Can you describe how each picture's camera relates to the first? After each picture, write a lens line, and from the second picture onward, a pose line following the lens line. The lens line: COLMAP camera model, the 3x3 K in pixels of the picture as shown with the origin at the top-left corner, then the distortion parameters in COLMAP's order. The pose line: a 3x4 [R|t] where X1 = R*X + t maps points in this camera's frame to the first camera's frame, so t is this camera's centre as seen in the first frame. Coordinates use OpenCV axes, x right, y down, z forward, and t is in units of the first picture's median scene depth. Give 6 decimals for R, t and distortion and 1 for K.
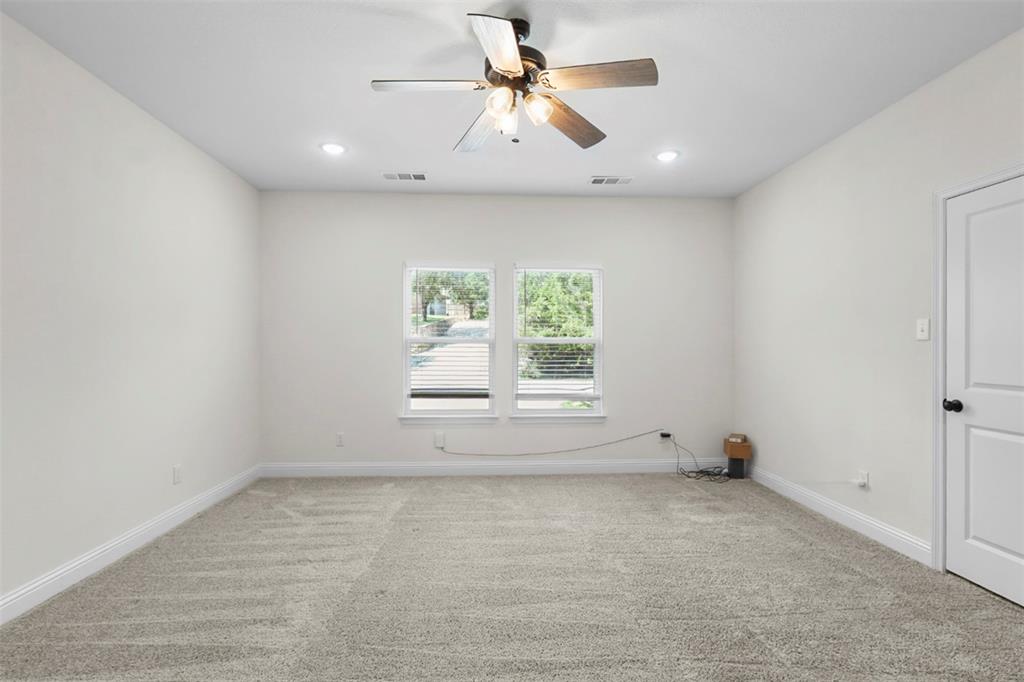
lens RADIAL K [[472.9, 0, 512.0], [0, 472.9, 341.0], [0, 0, 1]] dist [-0.000479, -0.000302]
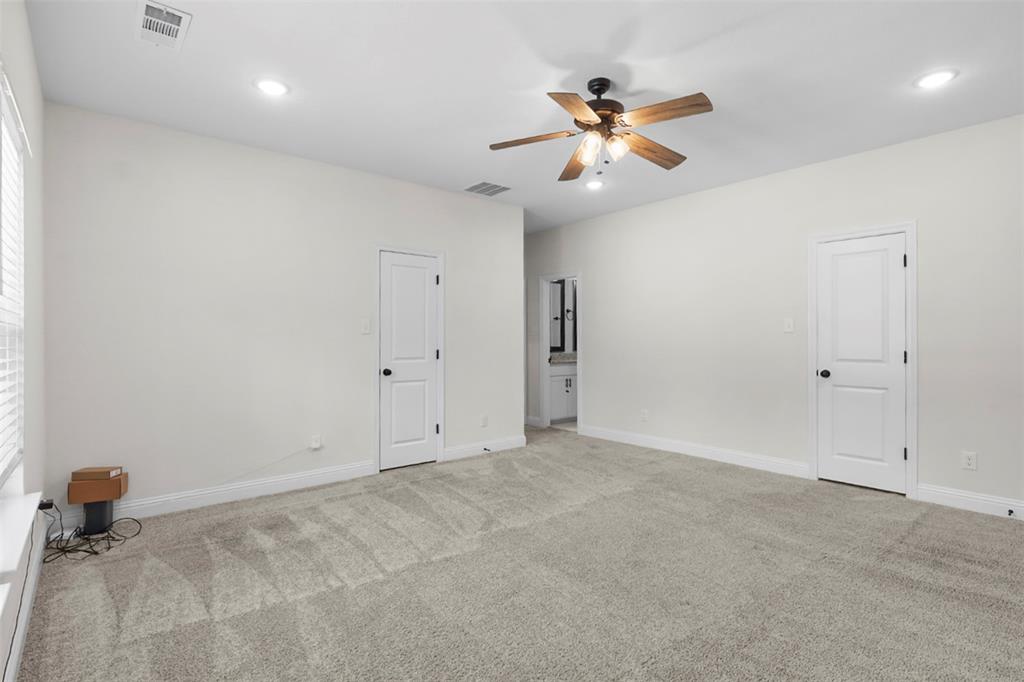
lens RADIAL K [[472.9, 0, 512.0], [0, 472.9, 341.0], [0, 0, 1]] dist [-0.000479, -0.000302]
pose [[-0.606089, -0.000756, 0.795396, -0.709413], [-0.017493, 0.999770, -0.012379, 0.035807], [-0.795204, -0.021417, -0.605963, 1.659907]]
